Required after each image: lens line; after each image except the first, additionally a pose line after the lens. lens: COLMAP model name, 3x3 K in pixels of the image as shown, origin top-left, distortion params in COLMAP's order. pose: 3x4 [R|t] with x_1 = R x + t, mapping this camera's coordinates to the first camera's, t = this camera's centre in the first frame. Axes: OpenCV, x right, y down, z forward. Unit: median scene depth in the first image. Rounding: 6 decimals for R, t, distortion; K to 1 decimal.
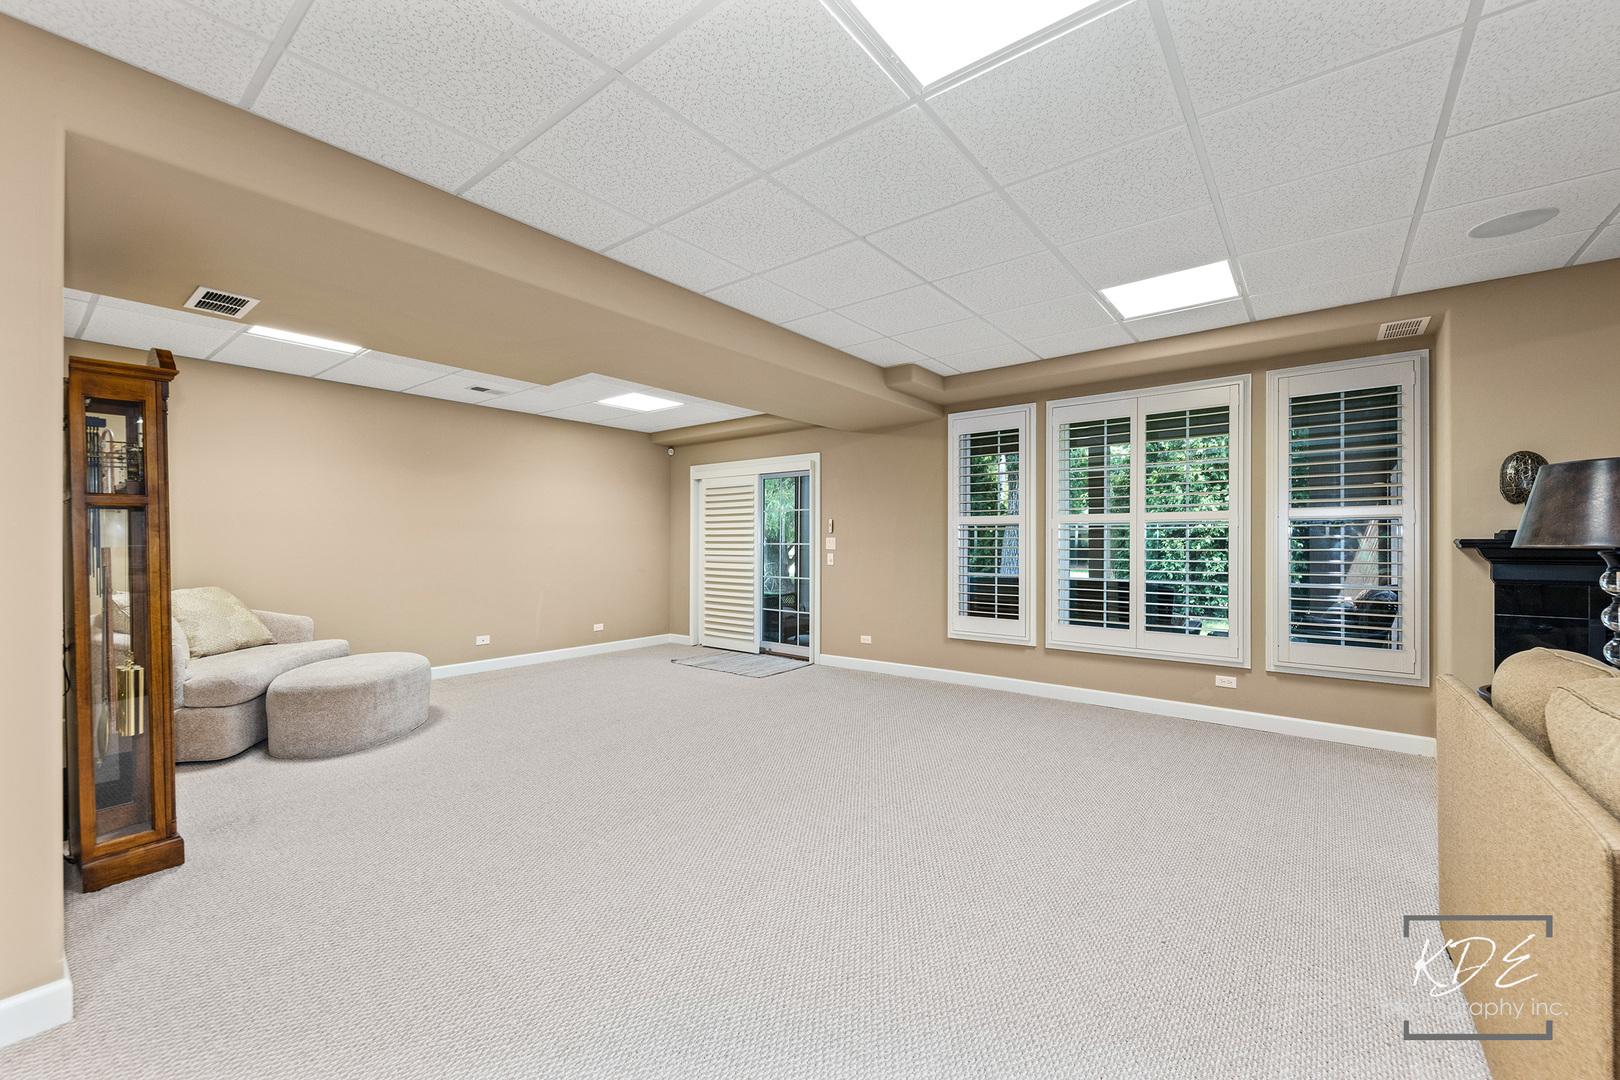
lens RADIAL K [[640.7, 0, 798.1], [0, 640.7, 537.2], [0, 0, 1]] dist [0.014172, -0.000078]
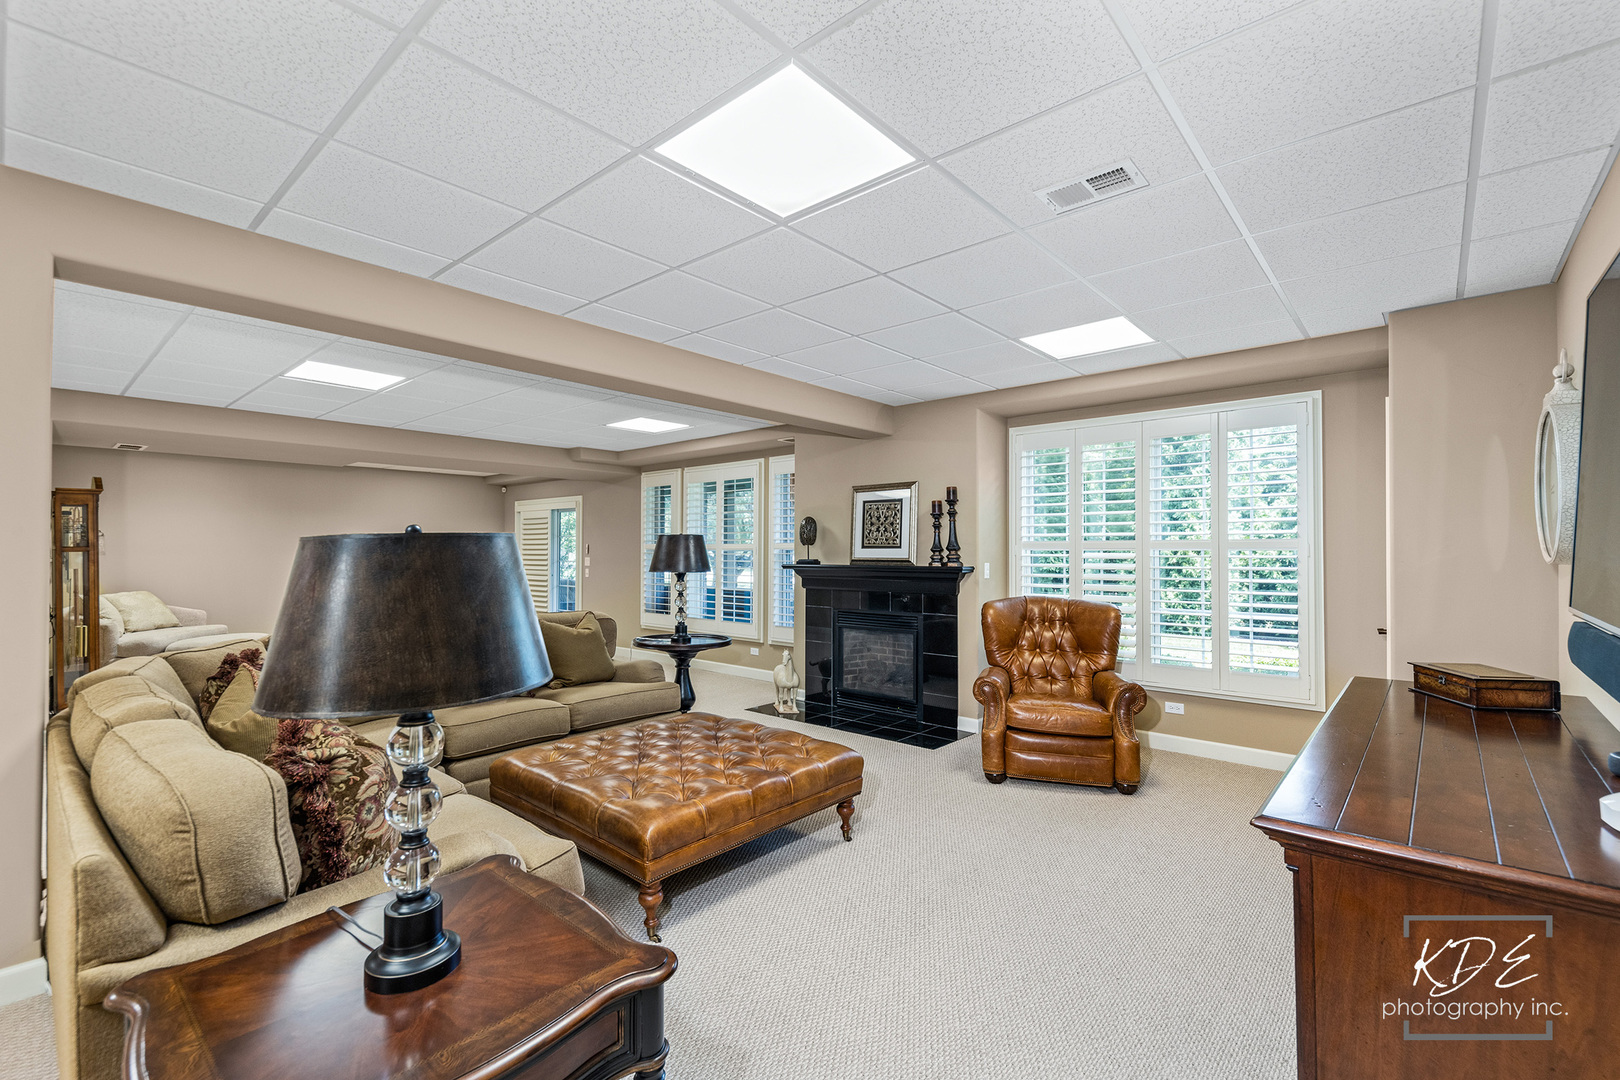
lens RADIAL K [[714.2, 0, 809.9], [0, 714.2, 541.8], [0, 0, 1]] dist [-0.001590, 0.000358]
pose [[0.999486, 0.001297, -0.032042, 0.780794], [-0.002028, 0.999738, -0.022813, -0.005570], [0.032004, 0.022866, 0.999226, -0.691611]]
